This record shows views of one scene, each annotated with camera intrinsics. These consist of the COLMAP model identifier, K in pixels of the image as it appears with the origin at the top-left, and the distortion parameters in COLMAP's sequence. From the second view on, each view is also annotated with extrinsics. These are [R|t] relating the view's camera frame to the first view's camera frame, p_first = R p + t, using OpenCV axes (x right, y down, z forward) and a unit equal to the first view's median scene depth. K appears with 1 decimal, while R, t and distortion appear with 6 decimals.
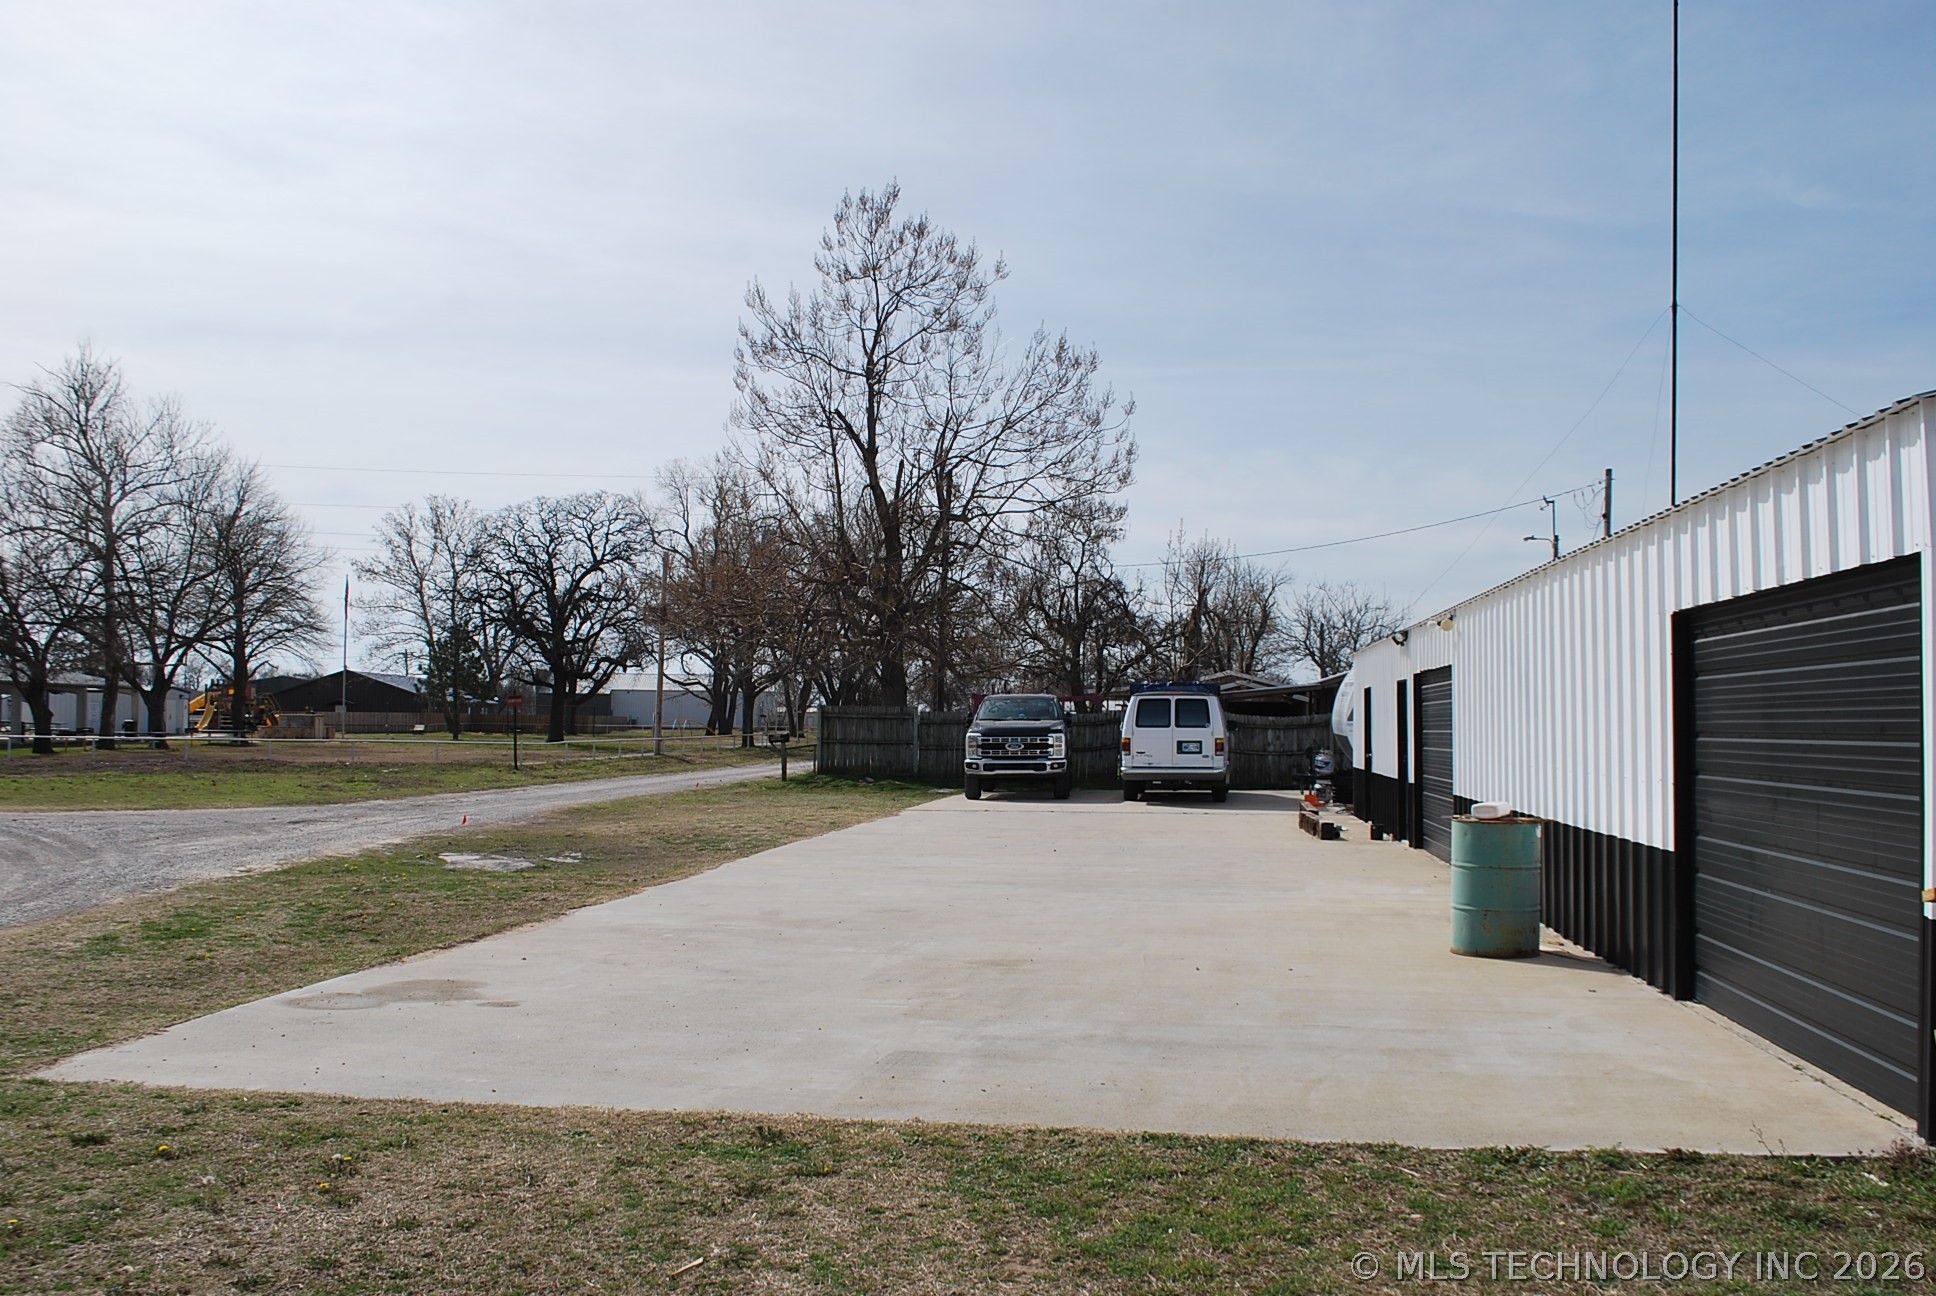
lens RADIAL K [[1600.0, 0, 1006.9], [0, 1600.0, 700.7], [0, 0, 1]] dist [-0.078802, 0.000918]
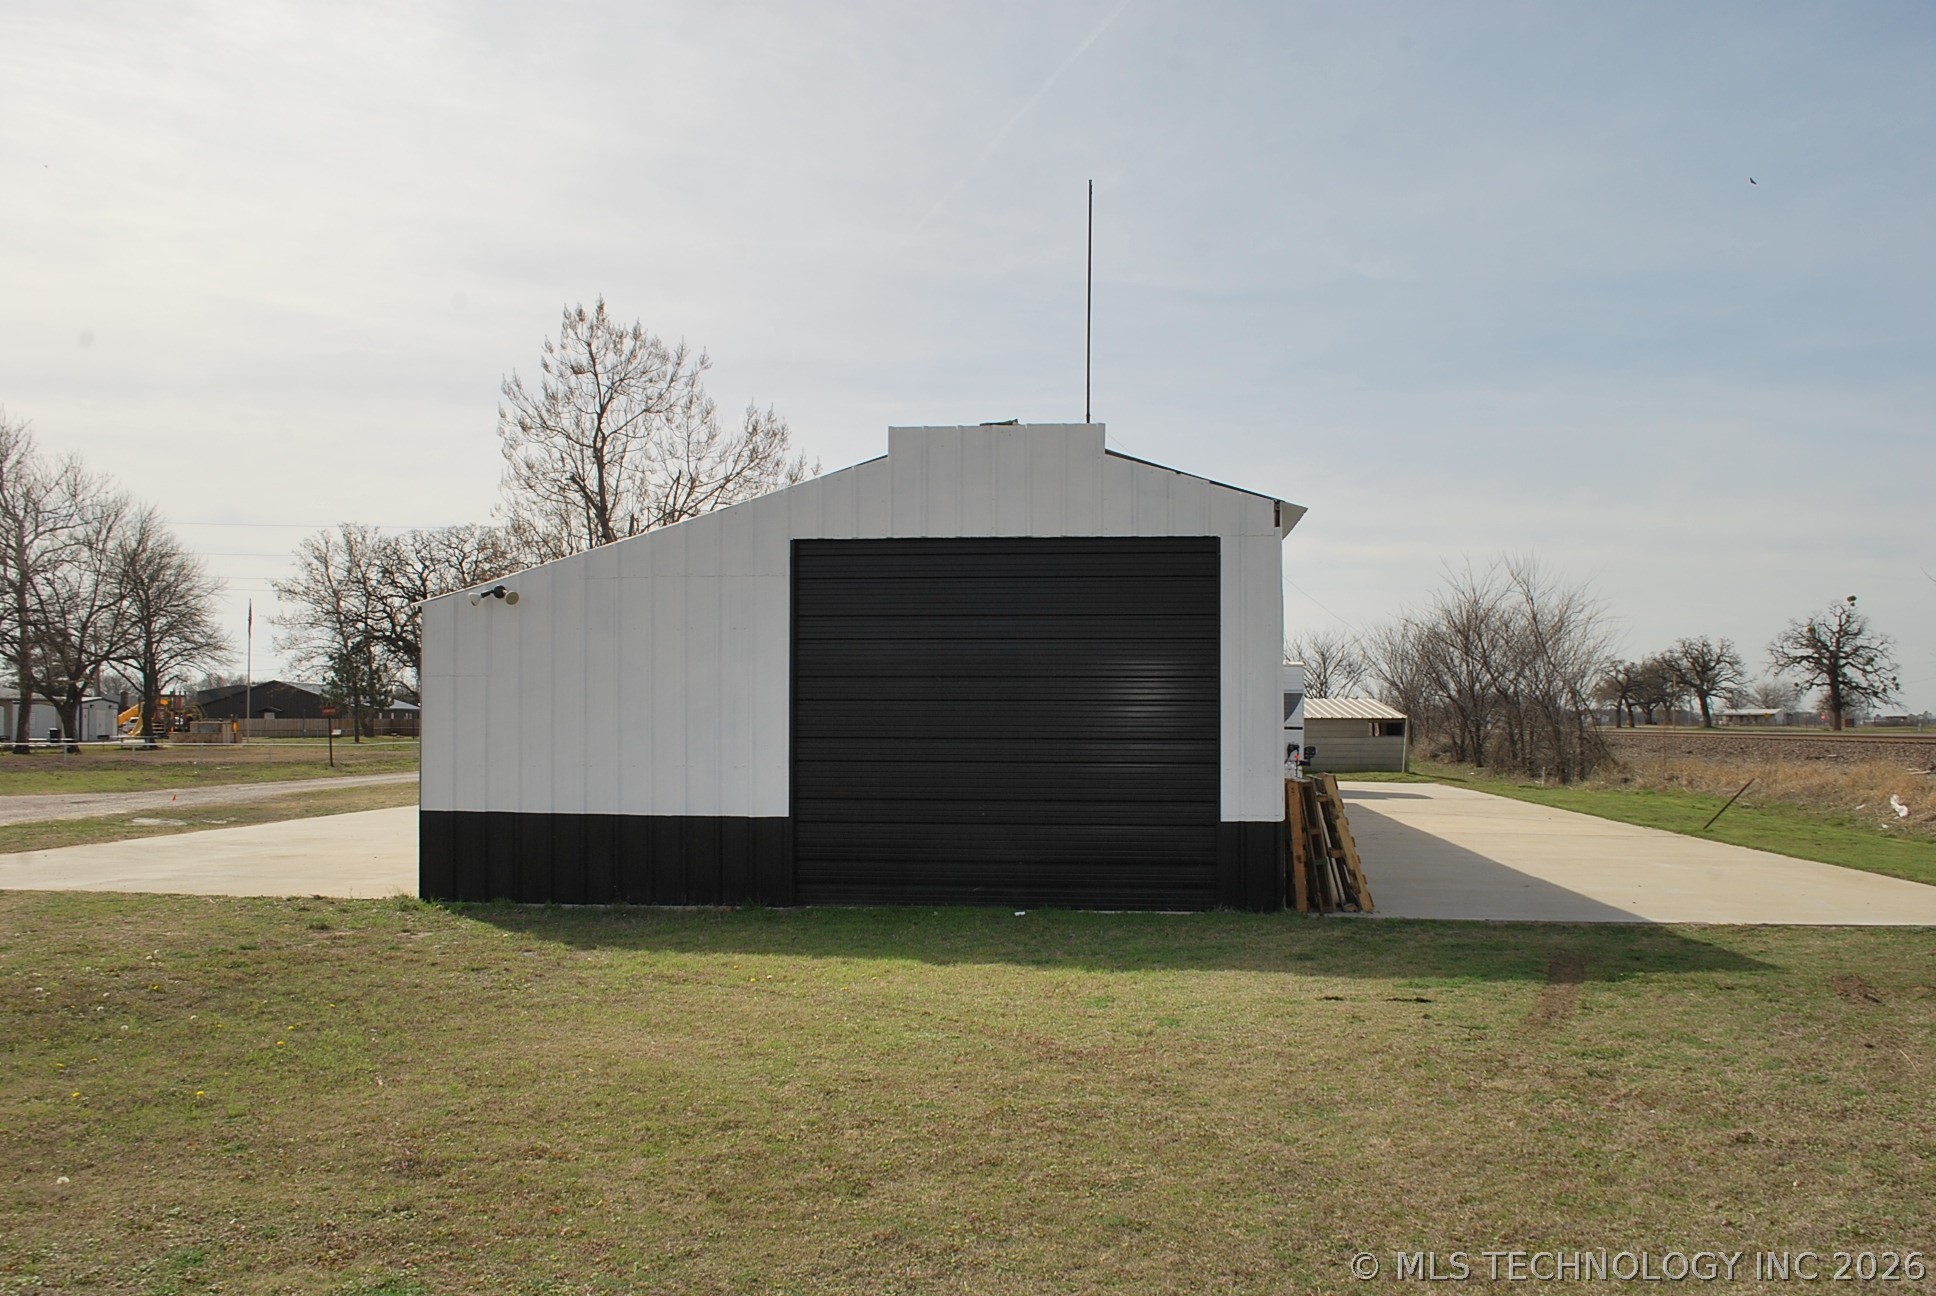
lens RADIAL K [[1537.9, 0, 994.6], [0, 1537.9, 690.7], [0, 0, 1]] dist [-0.084549, 0.016086]
pose [[0.999744, -0.009442, 0.020555, 0.184337], [0.009564, 0.999937, -0.005889, -0.003687], [-0.020498, 0.006084, 0.999771, -0.188686]]
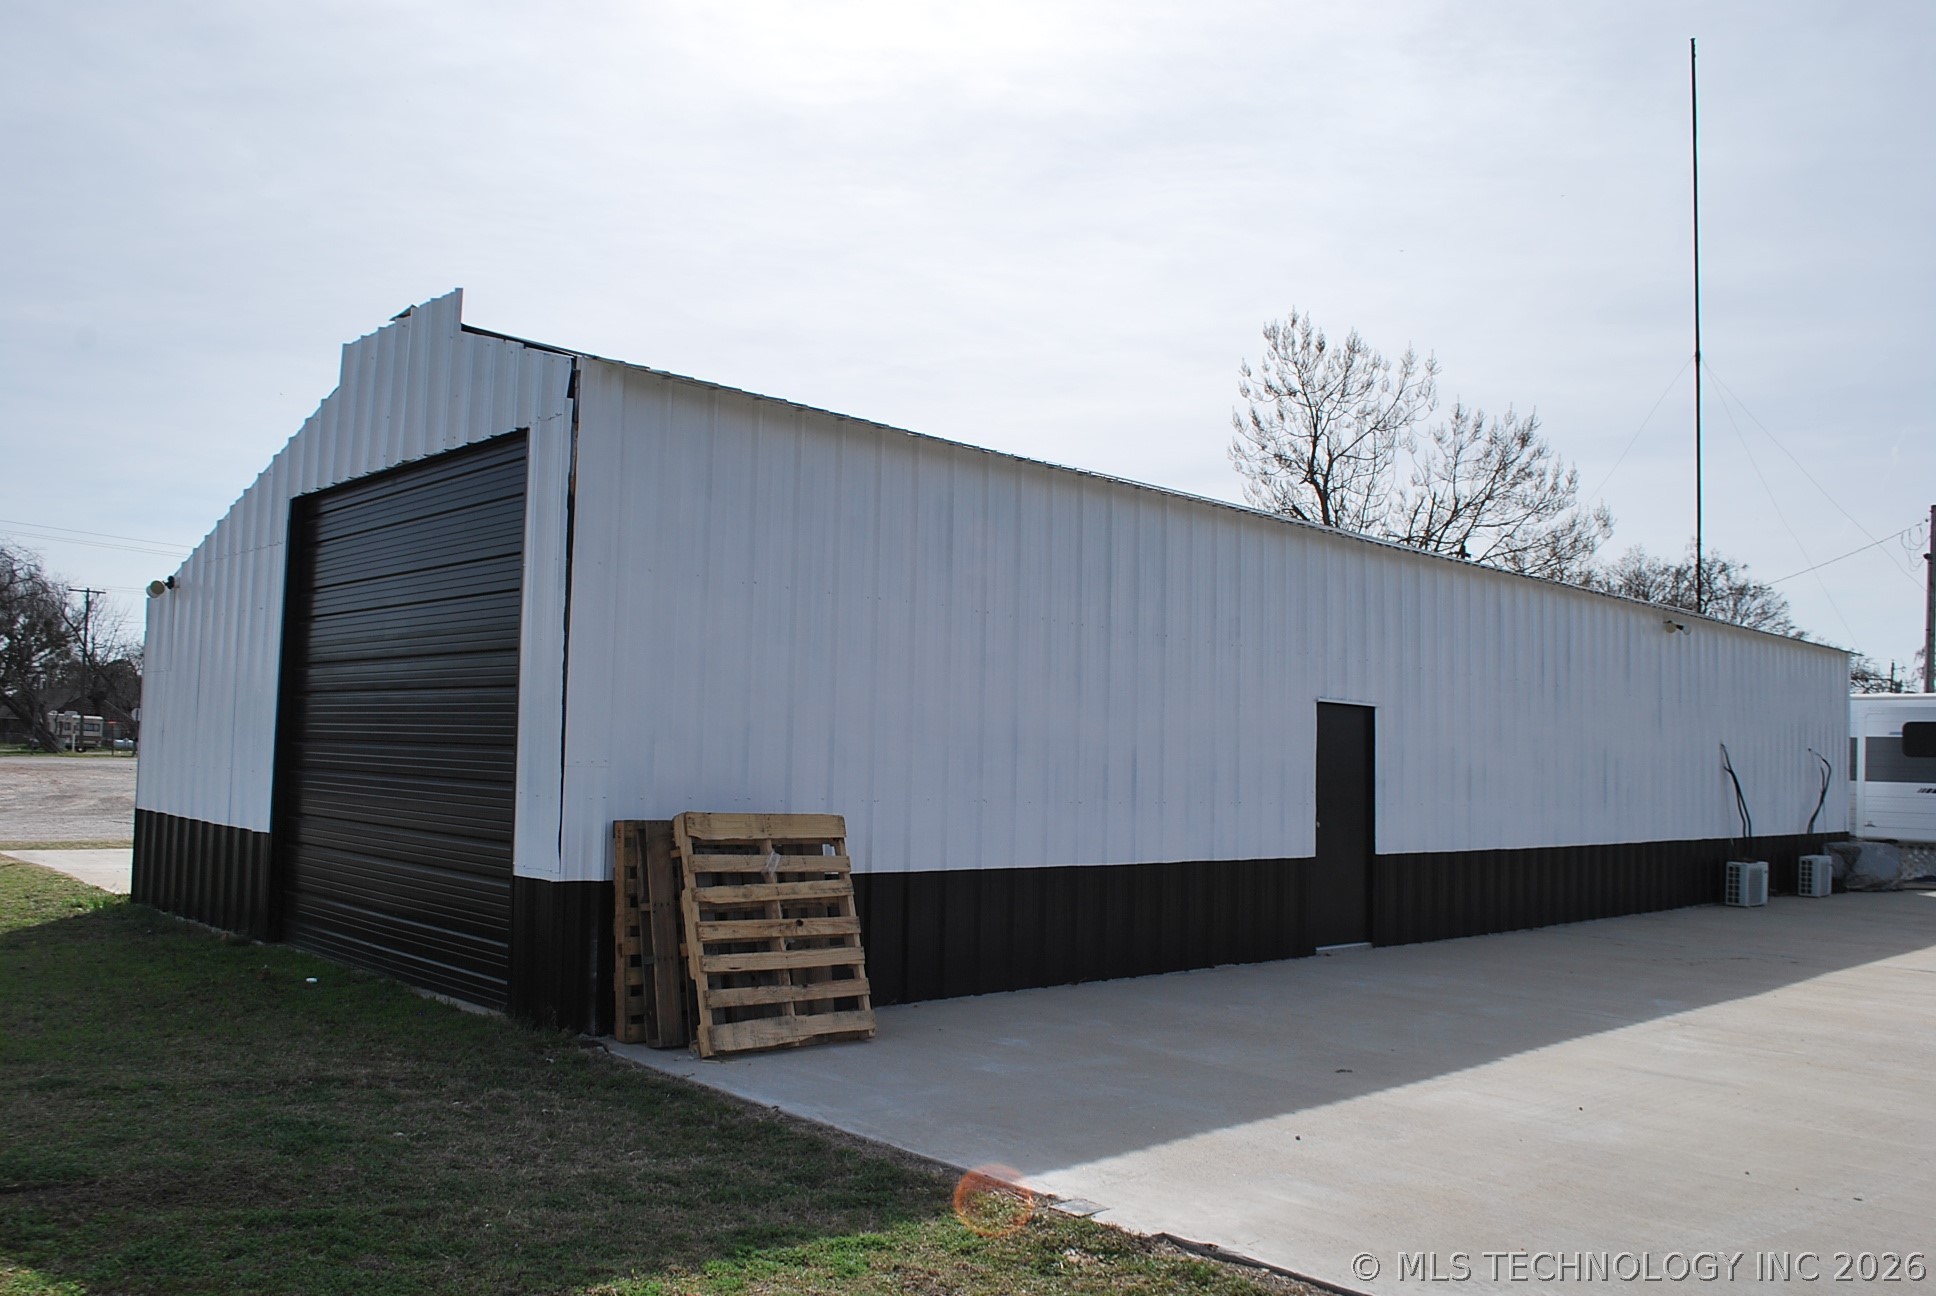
lens RADIAL K [[1537.9, 0, 994.6], [0, 1537.9, 690.7], [0, 0, 1]] dist [-0.084549, 0.016086]
pose [[0.778111, -0.016656, -0.627906, 0.394122], [-0.014618, 0.998897, -0.044612, 0.005114], [0.627957, 0.043892, 0.777009, -0.003965]]
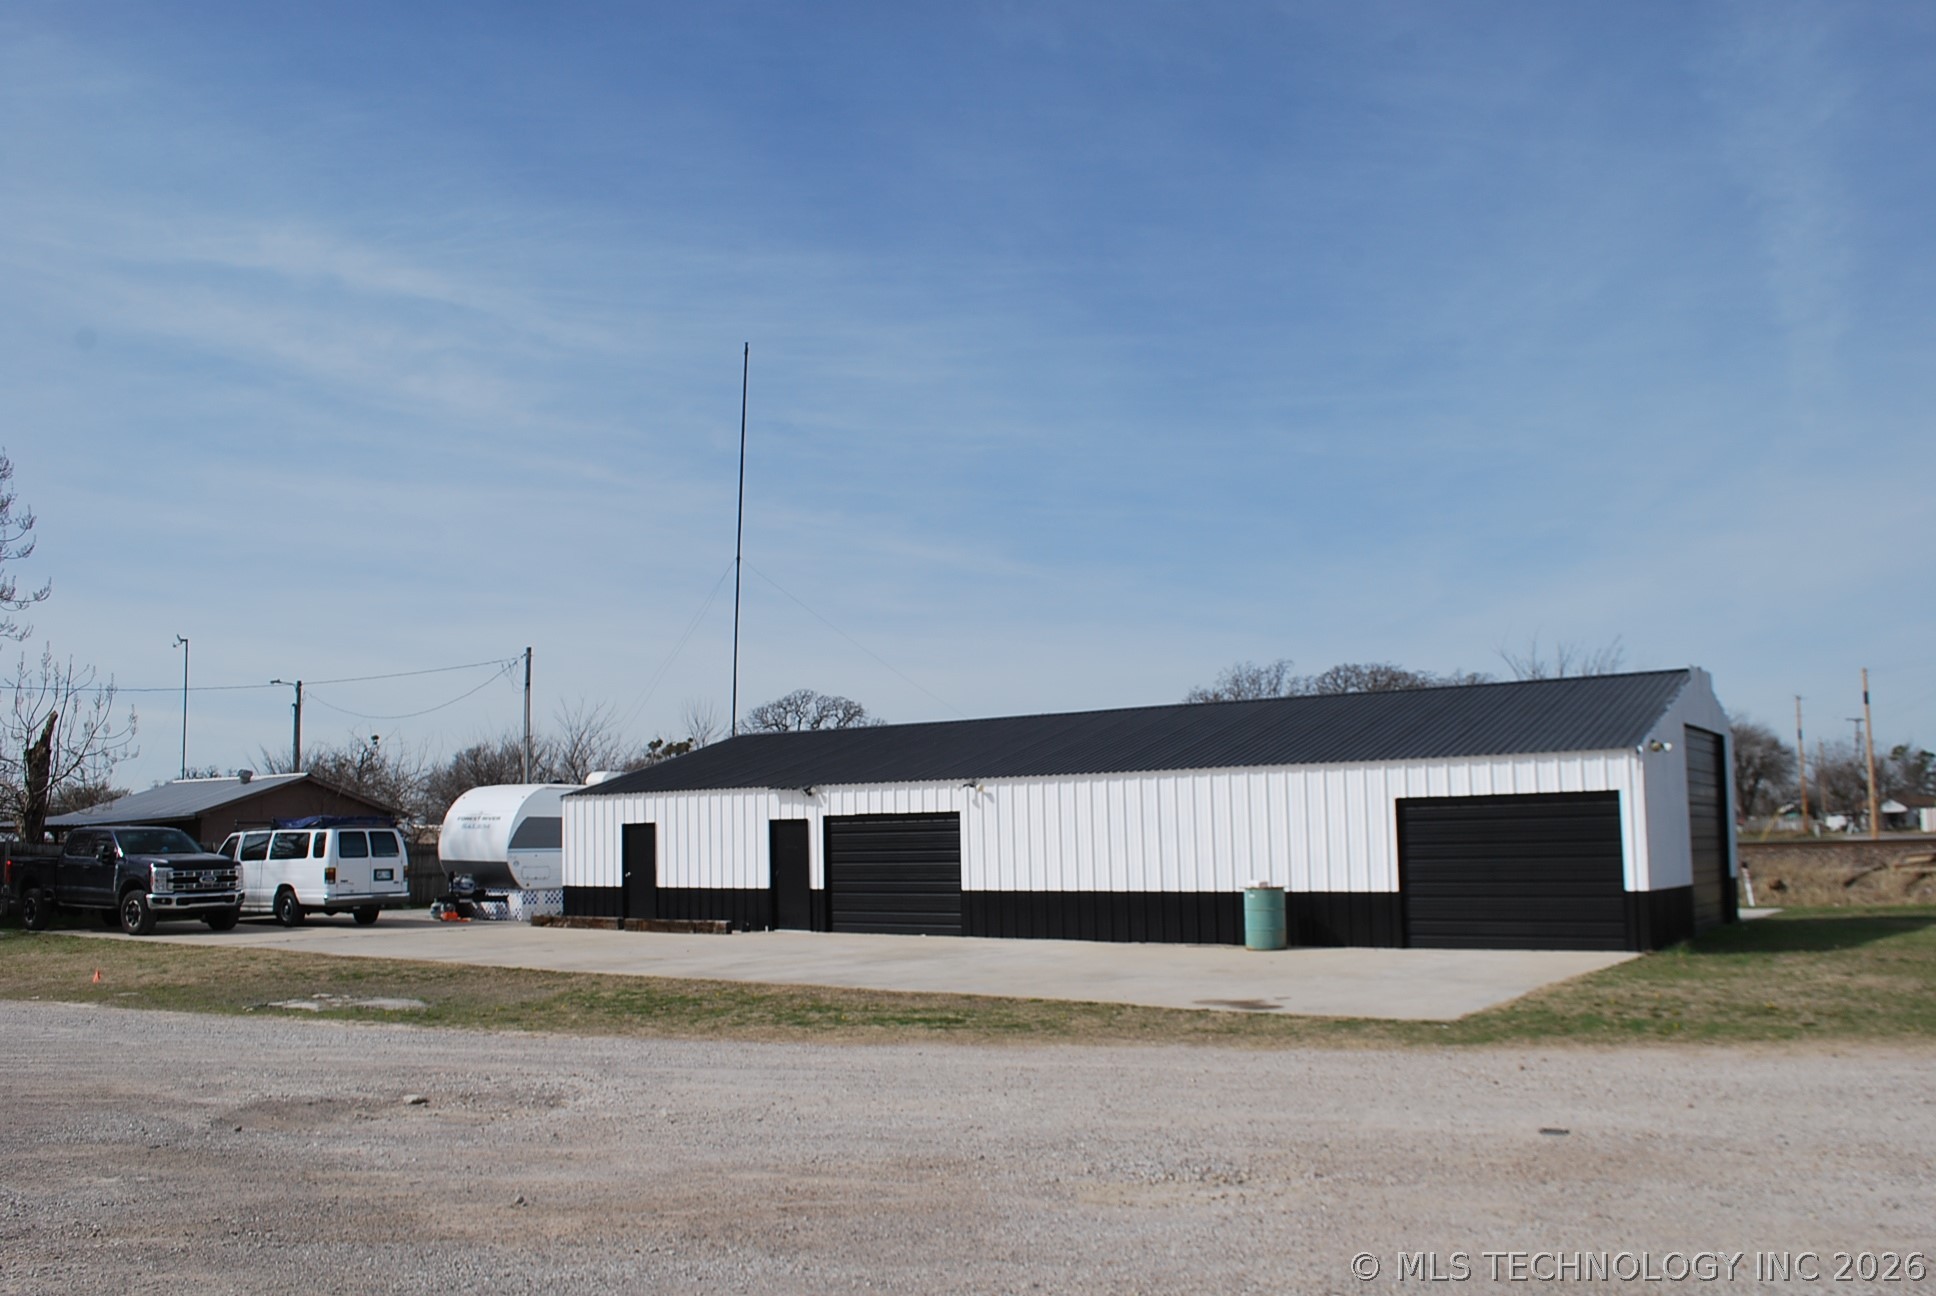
lens RADIAL K [[1527.7, 0, 996.8], [0, 1527.7, 689.6], [0, 0, 1]] dist [-0.086092, 0.015063]
pose [[0.470846, 0.071501, 0.879313, -0.405043], [0.007117, 0.996370, -0.084830, -0.005047], [-0.882187, 0.046200, 0.468628, 0.075796]]
